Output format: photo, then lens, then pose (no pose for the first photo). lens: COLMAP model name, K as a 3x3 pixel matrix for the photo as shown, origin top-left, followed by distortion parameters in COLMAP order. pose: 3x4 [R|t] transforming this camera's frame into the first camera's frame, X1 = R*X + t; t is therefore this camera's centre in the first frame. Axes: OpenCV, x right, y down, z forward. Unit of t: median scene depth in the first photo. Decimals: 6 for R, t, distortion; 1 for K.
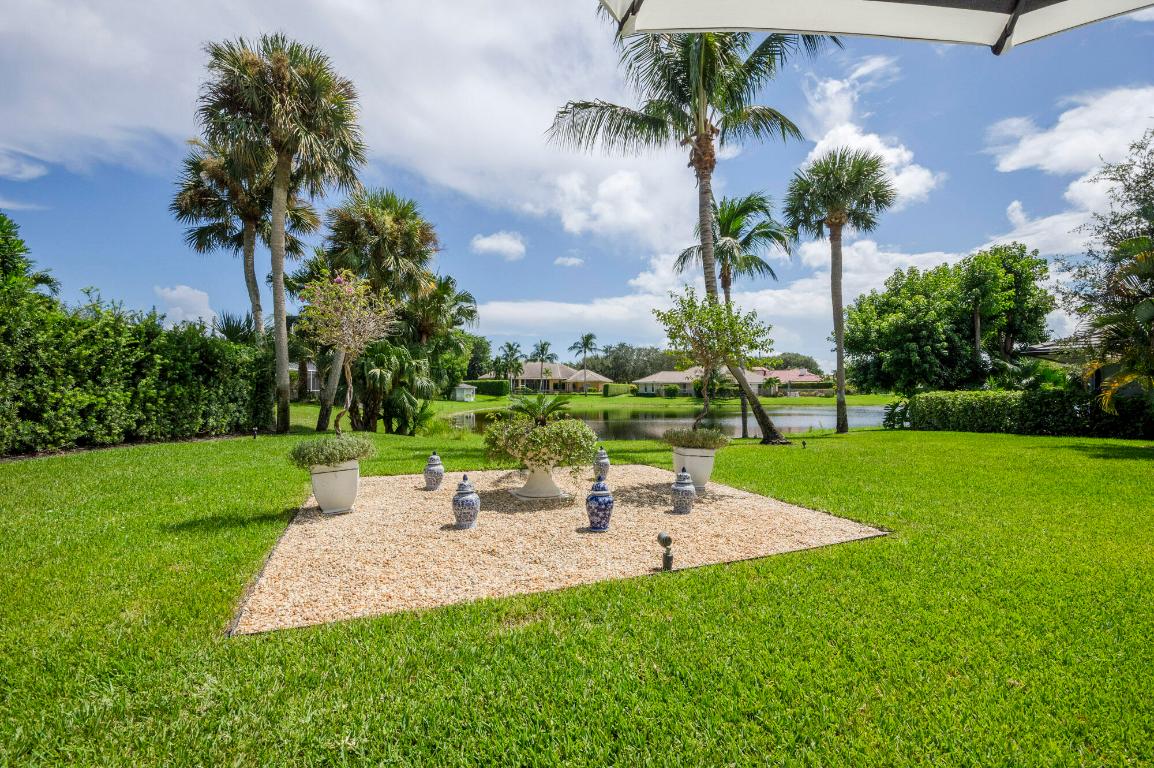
lens RADIAL K [[509.1, 0, 581.8], [0, 509.1, 387.8], [0, 0, 1]] dist [0.016838, -0.017823]
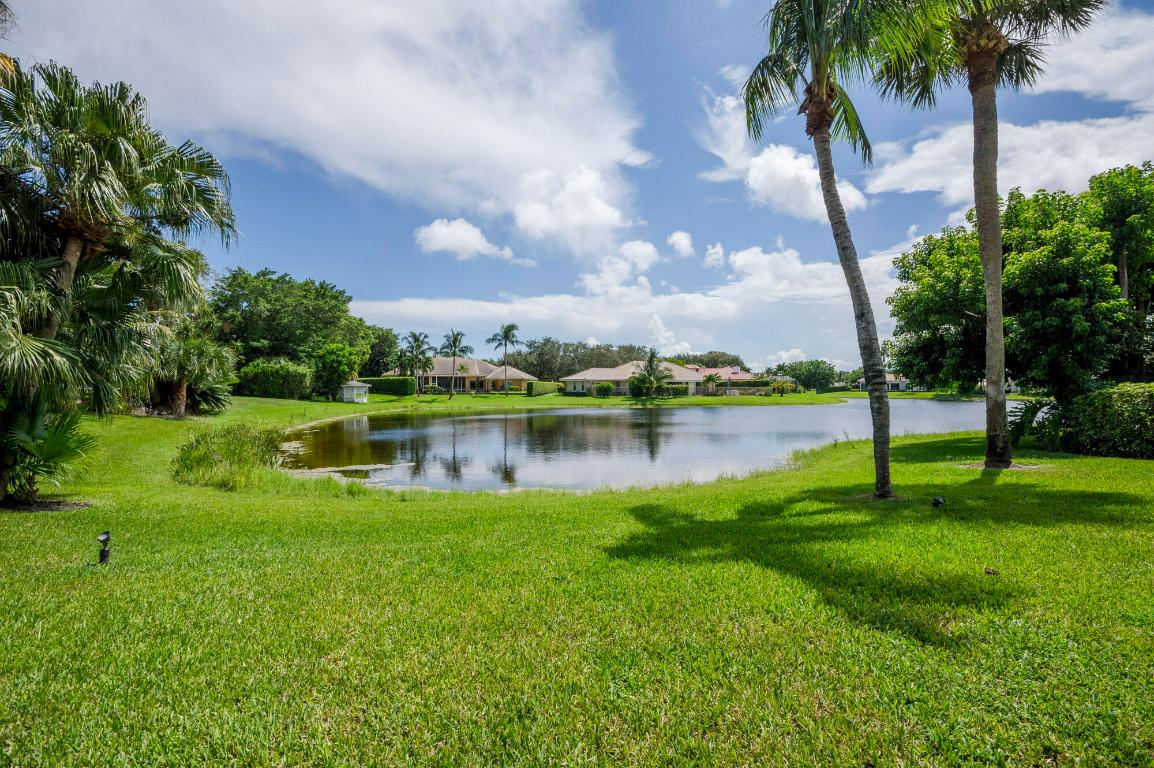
lens RADIAL K [[509.1, 0, 581.8], [0, 509.1, 387.8], [0, 0, 1]] dist [0.016838, -0.017823]
pose [[0.988881, -0.001215, 0.148703, 0.005586], [0.001110, 0.999999, 0.000791, 0.002538], [-0.148704, -0.000618, 0.988882, 0.122587]]
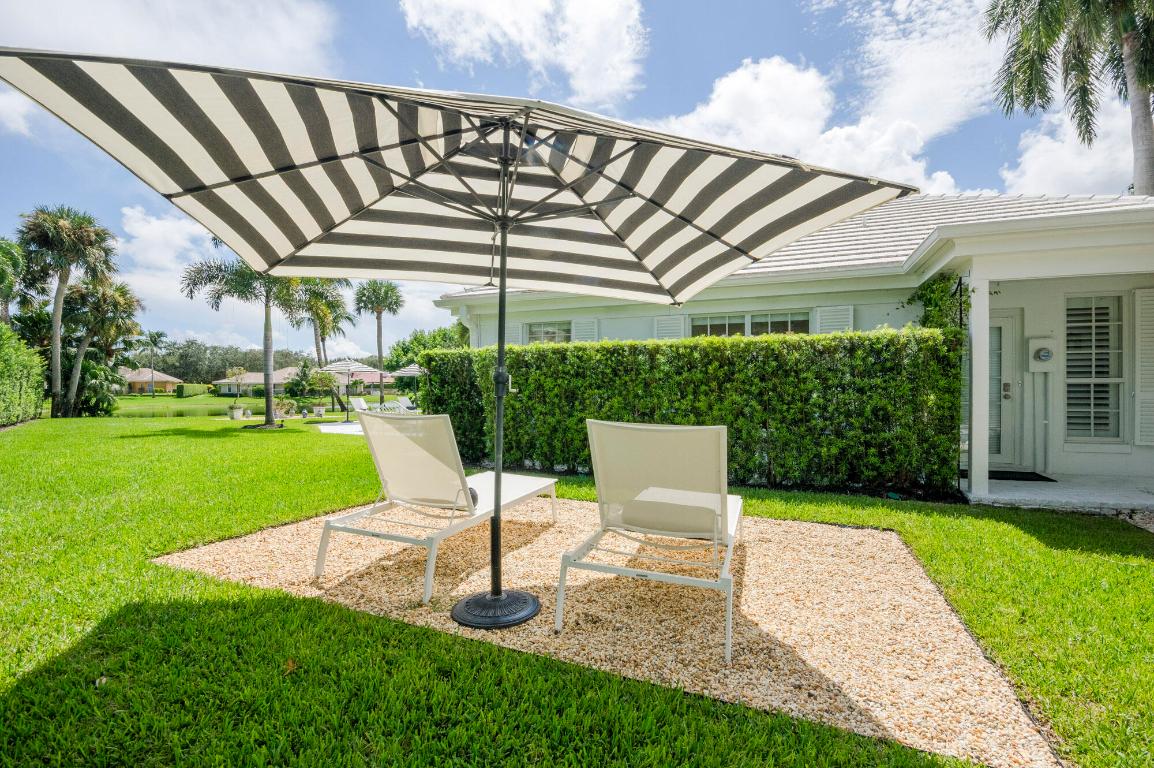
lens RADIAL K [[509.1, 0, 581.8], [0, 509.1, 387.8], [0, 0, 1]] dist [0.016838, -0.017823]
pose [[0.720562, -0.001828, 0.693388, -0.081652], [0.000686, 0.999998, 0.001924, -0.002721], [-0.693391, -0.000911, 0.720561, -0.249512]]
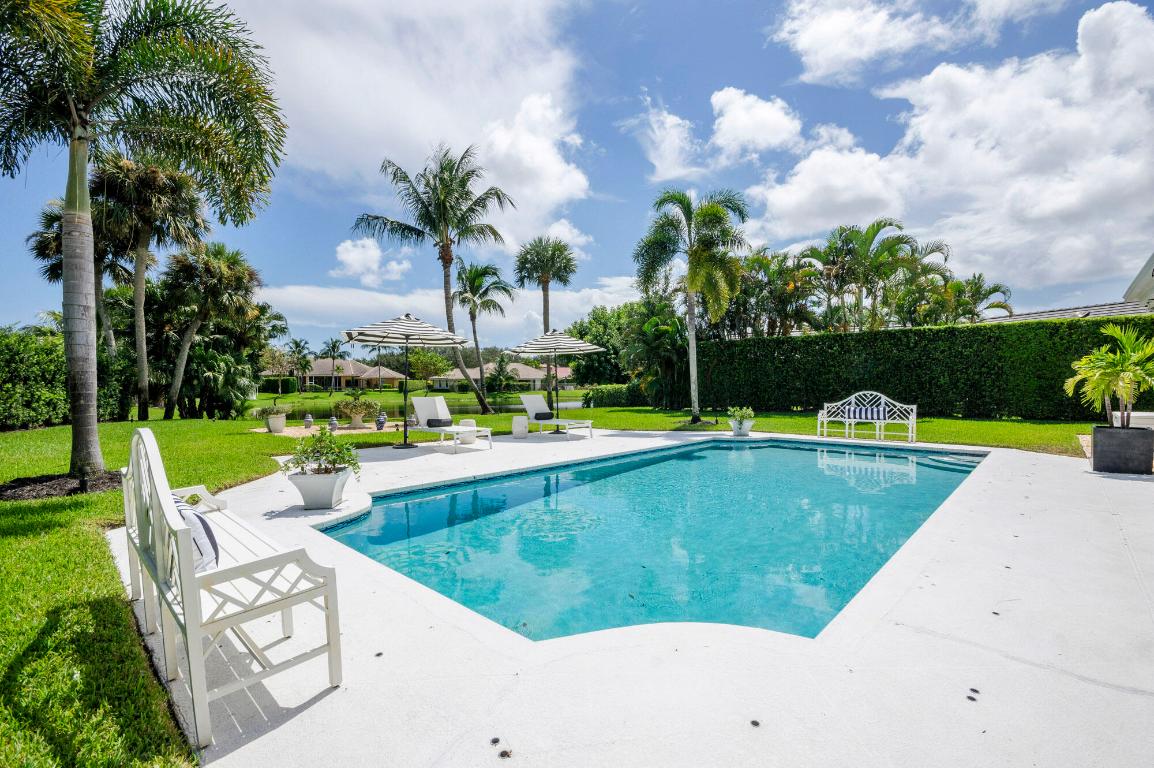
lens RADIAL K [[509.1, 0, 581.8], [0, 509.1, 387.8], [0, 0, 1]] dist [0.016838, -0.017823]
pose [[0.927868, -0.013158, 0.372678, 0.001014], [0.009757, 0.999892, 0.011009, -0.000494], [-0.372782, -0.006579, 0.927896, -0.120971]]
